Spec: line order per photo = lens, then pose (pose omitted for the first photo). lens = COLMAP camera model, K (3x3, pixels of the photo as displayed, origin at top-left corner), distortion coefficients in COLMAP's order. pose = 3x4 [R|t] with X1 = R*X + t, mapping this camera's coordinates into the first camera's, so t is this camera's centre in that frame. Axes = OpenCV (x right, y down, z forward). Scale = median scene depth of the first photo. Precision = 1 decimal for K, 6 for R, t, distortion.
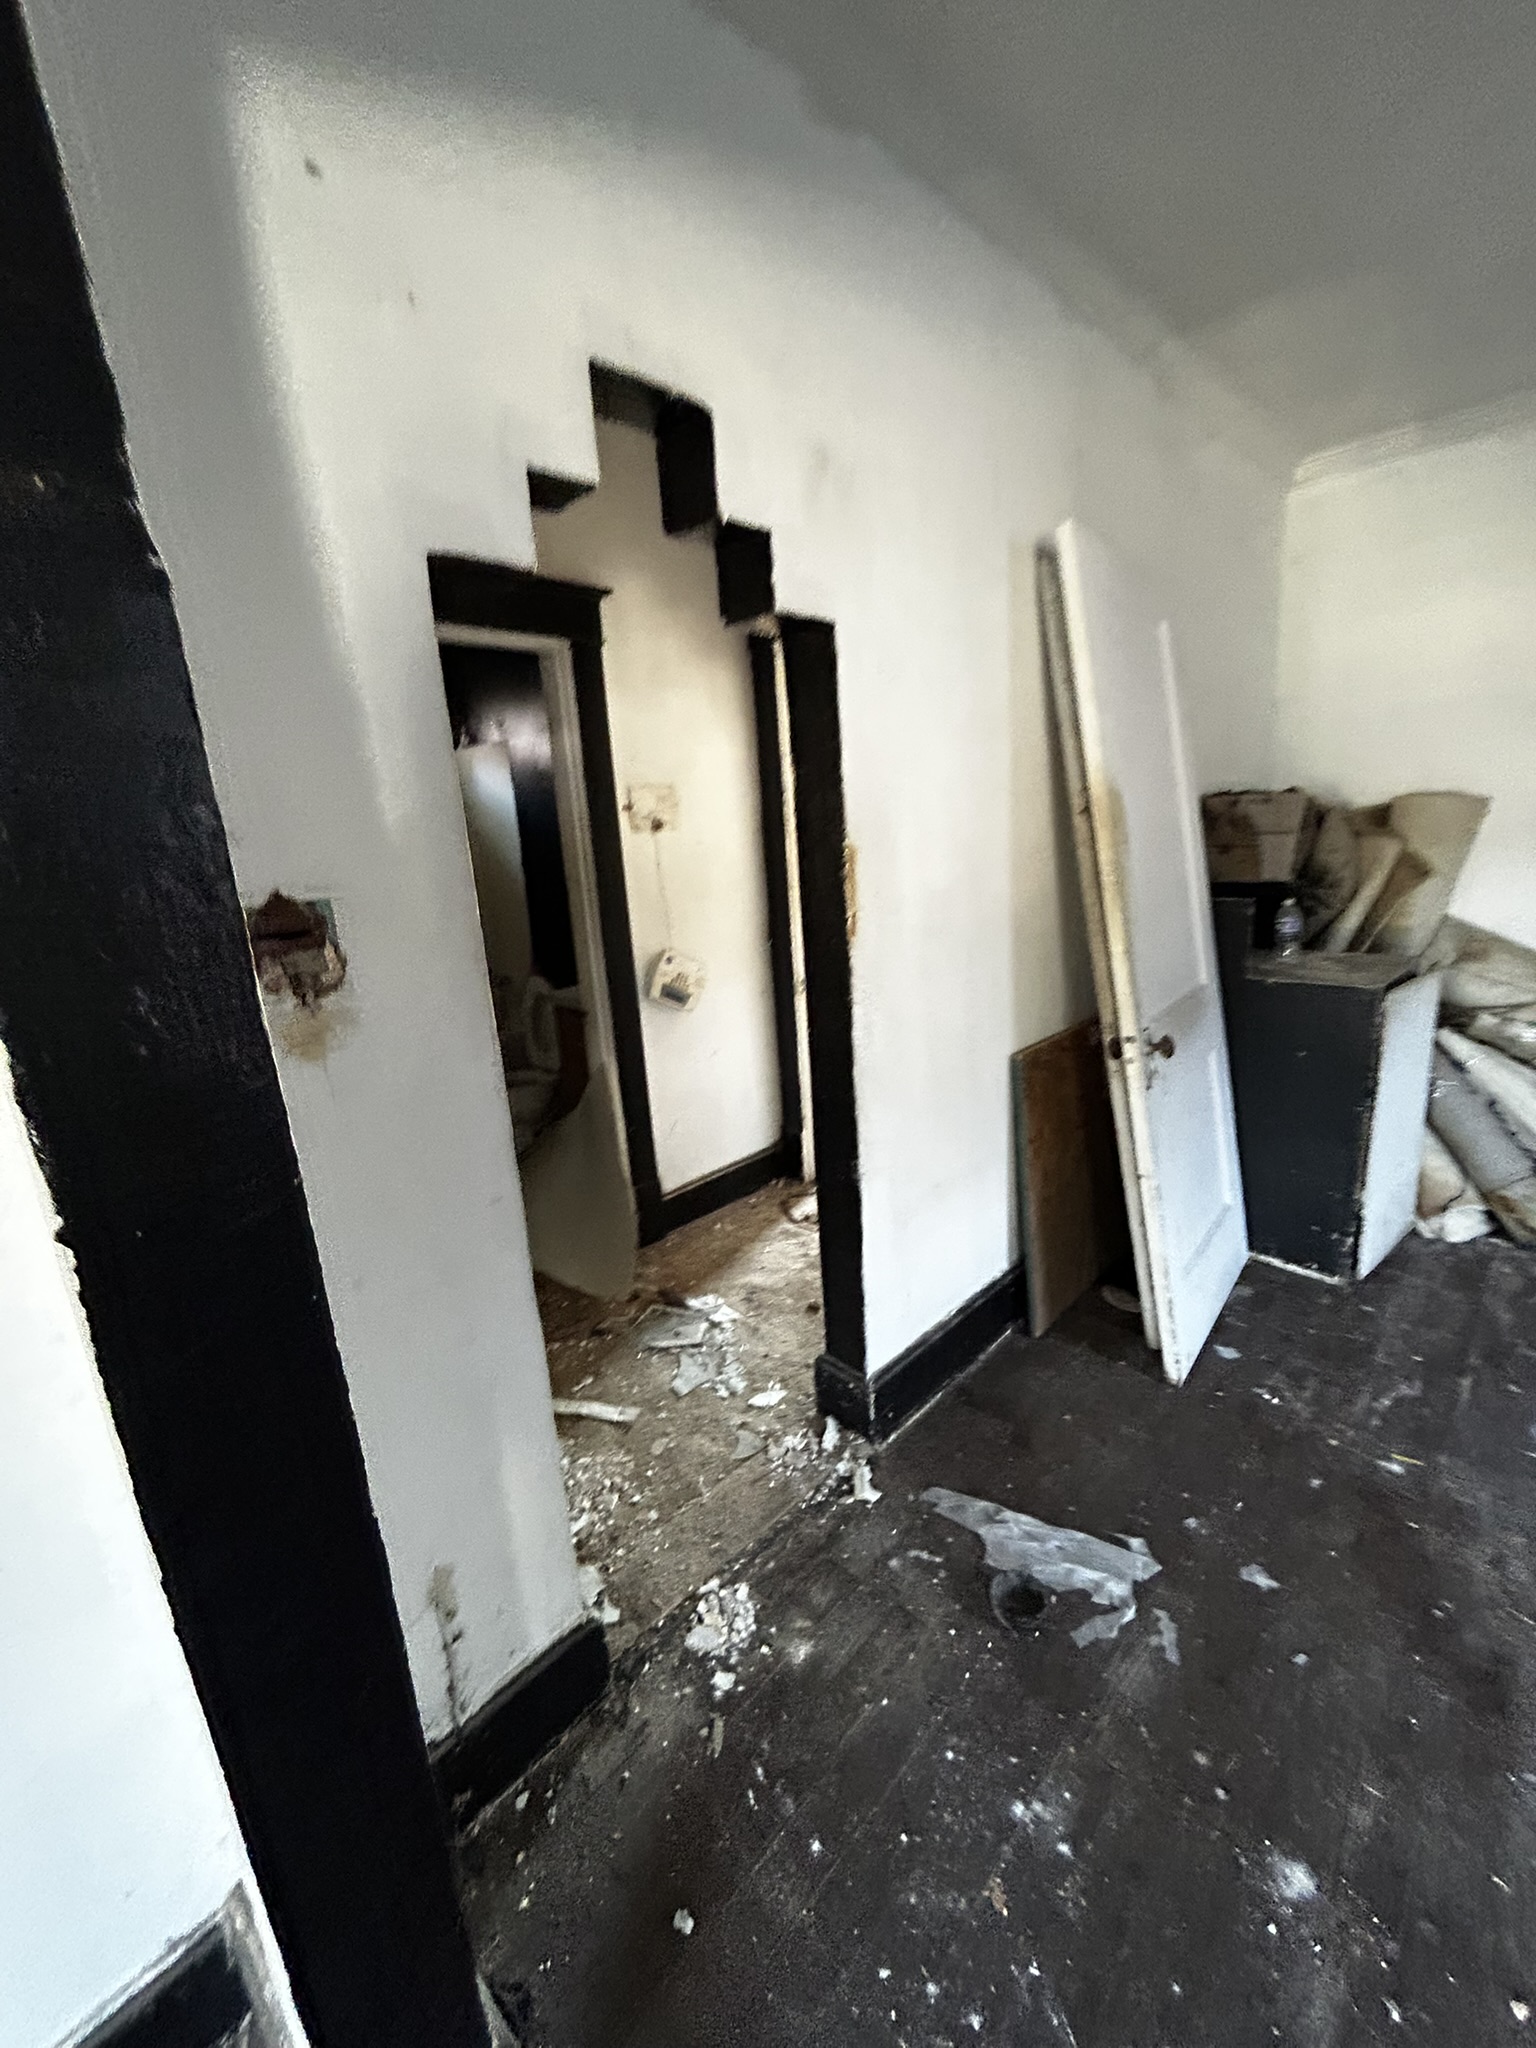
lens RADIAL K [[833.5, 0, 776.3], [0, 833.5, 1016.9], [0, 0, 1]] dist [0.000671, 0.000883]
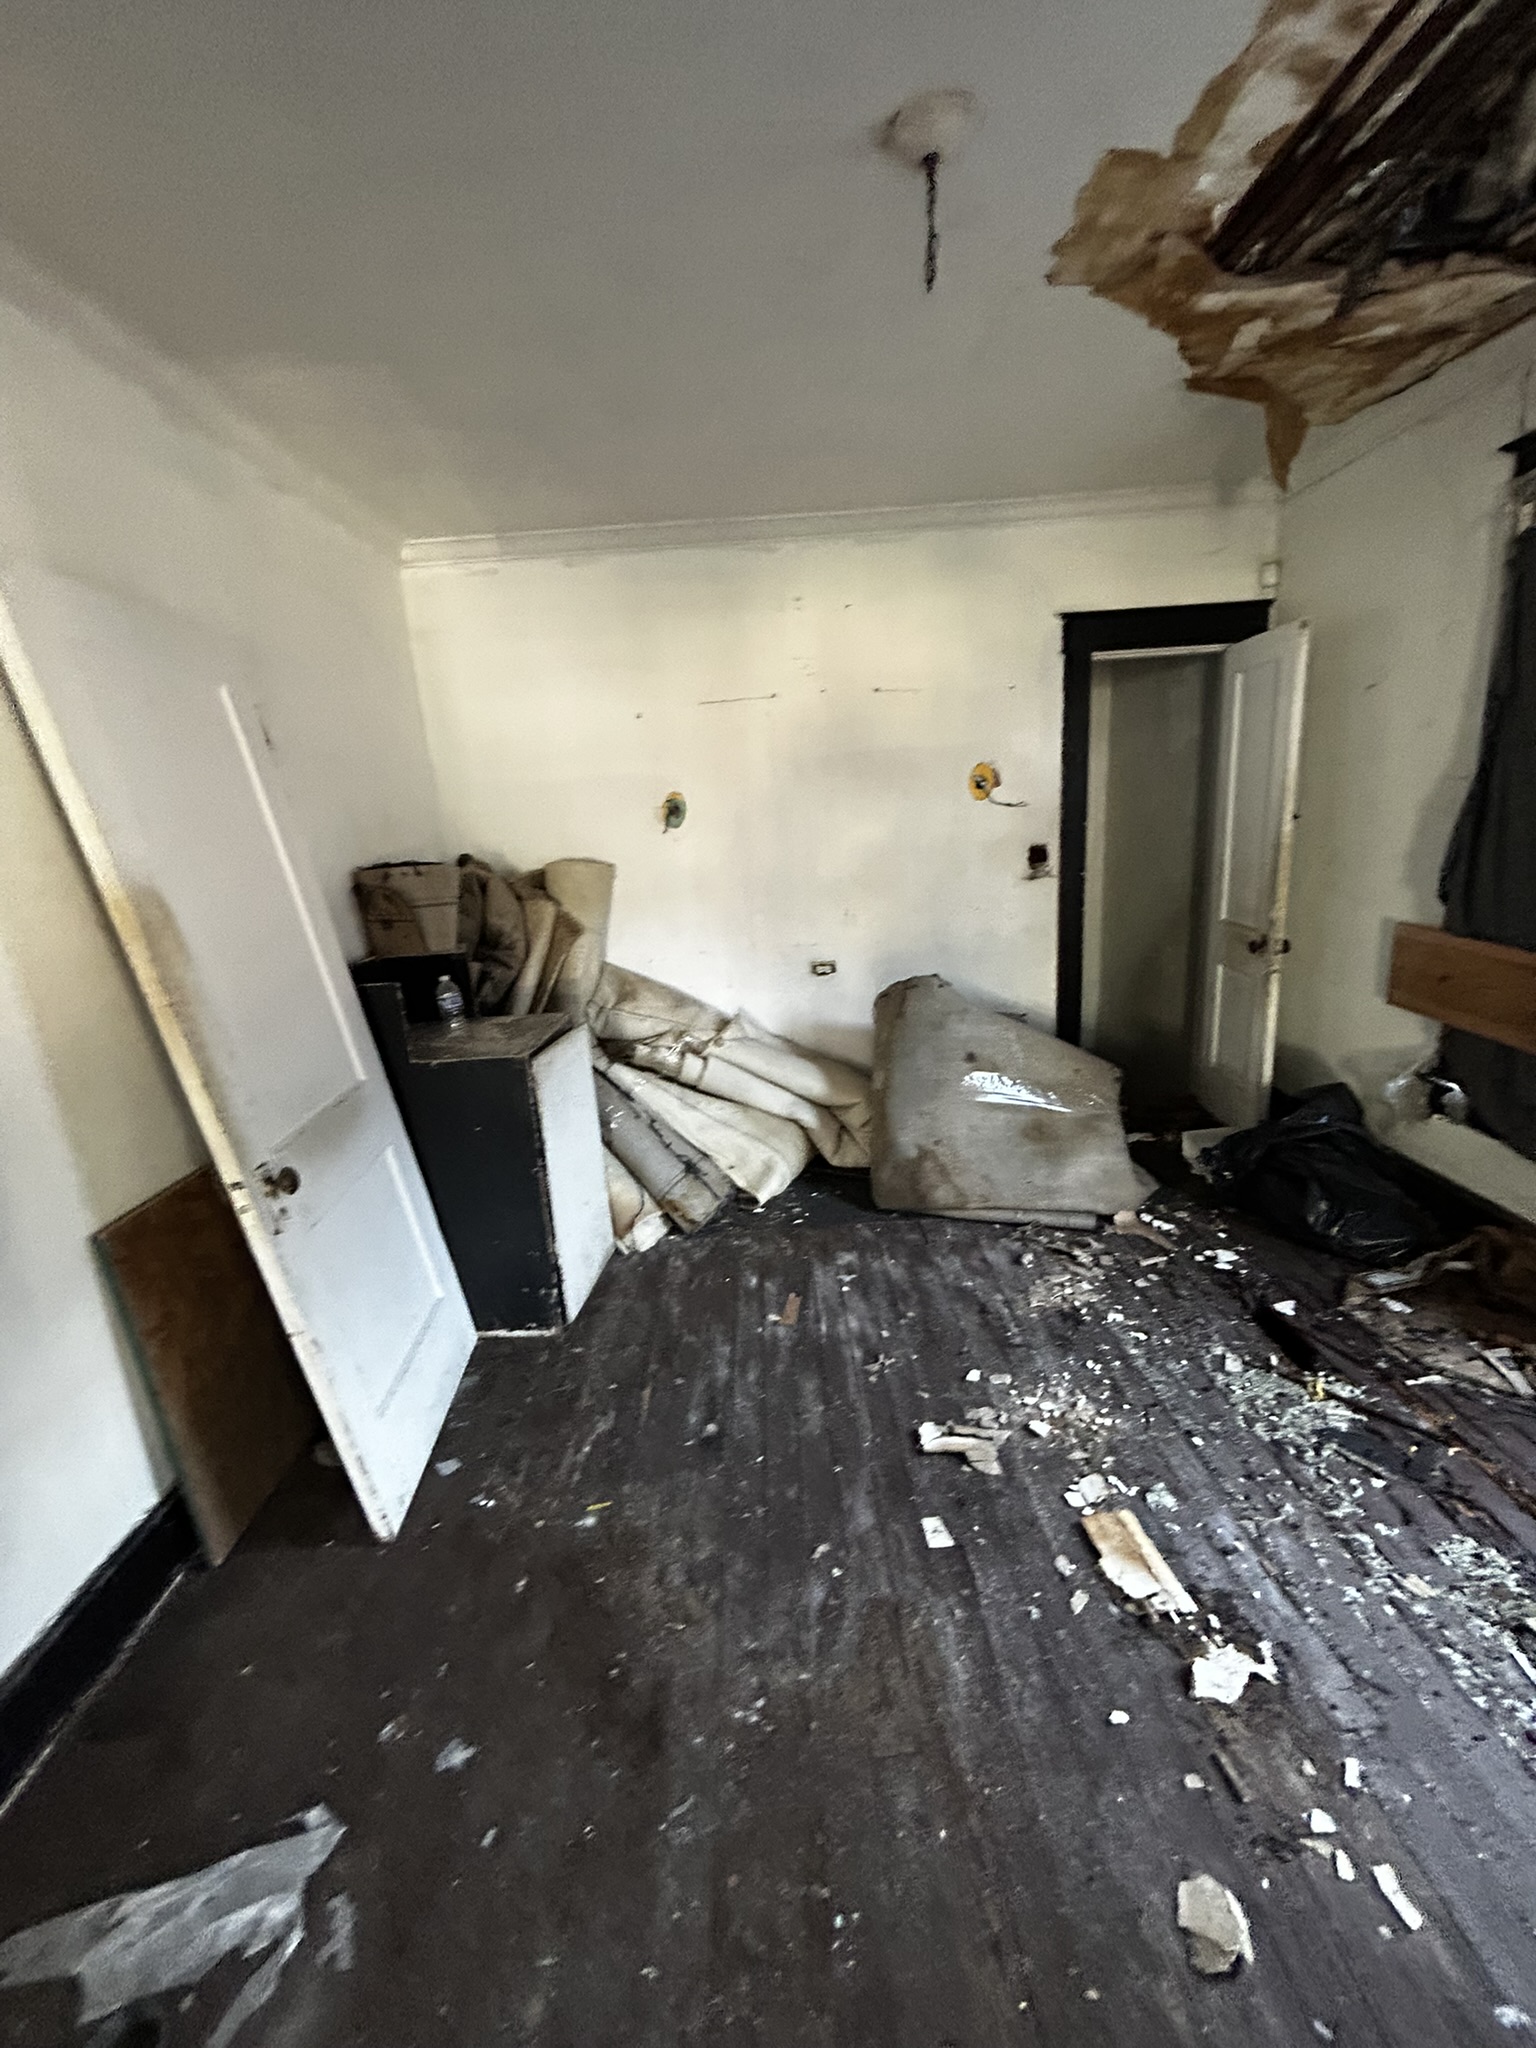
lens RADIAL K [[833.5, 0, 772.8], [0, 833.5, 1017.1], [0, 0, 1]] dist [0.000671, 0.000883]
pose [[0.704485, -0.148693, 0.693968, 0.212754], [0.179161, 0.983397, 0.028831, -0.055947], [-0.686733, 0.104021, 0.719428, 0.018260]]
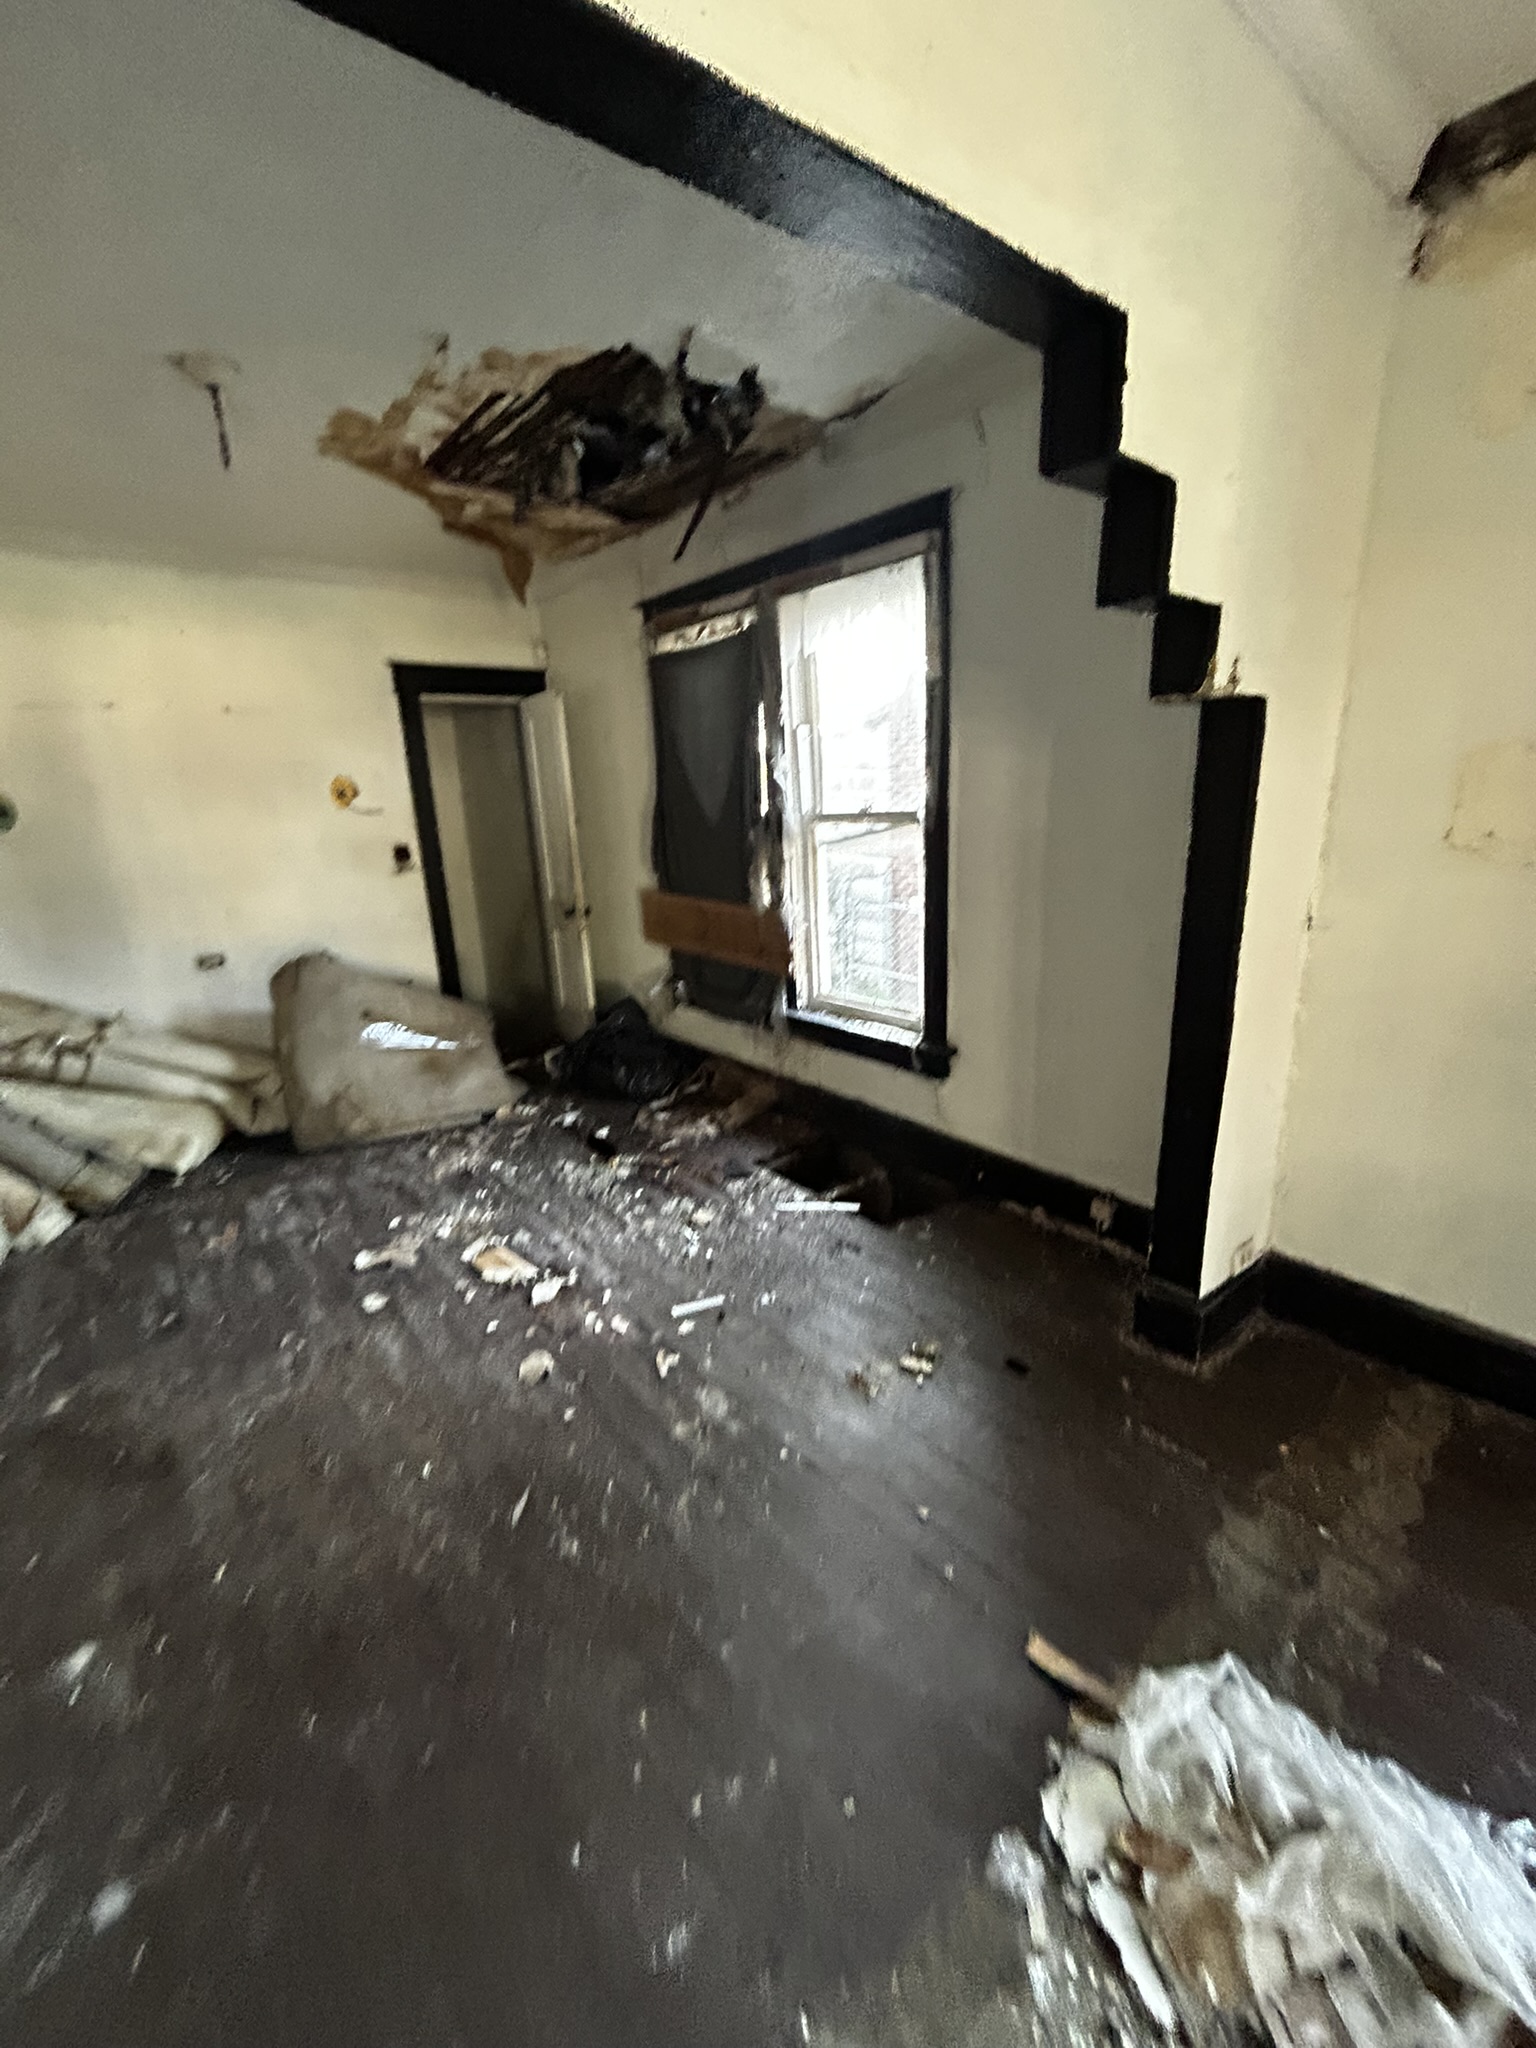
lens RADIAL K [[833.5, 0, 769.8], [0, 833.5, 1018.7], [0, 0, 1]] dist [0.000671, 0.000883]
pose [[0.110875, -0.198350, 0.973840, -0.181254], [0.266764, 0.949862, 0.163094, 0.059331], [-0.957363, 0.241702, 0.158229, -0.266599]]
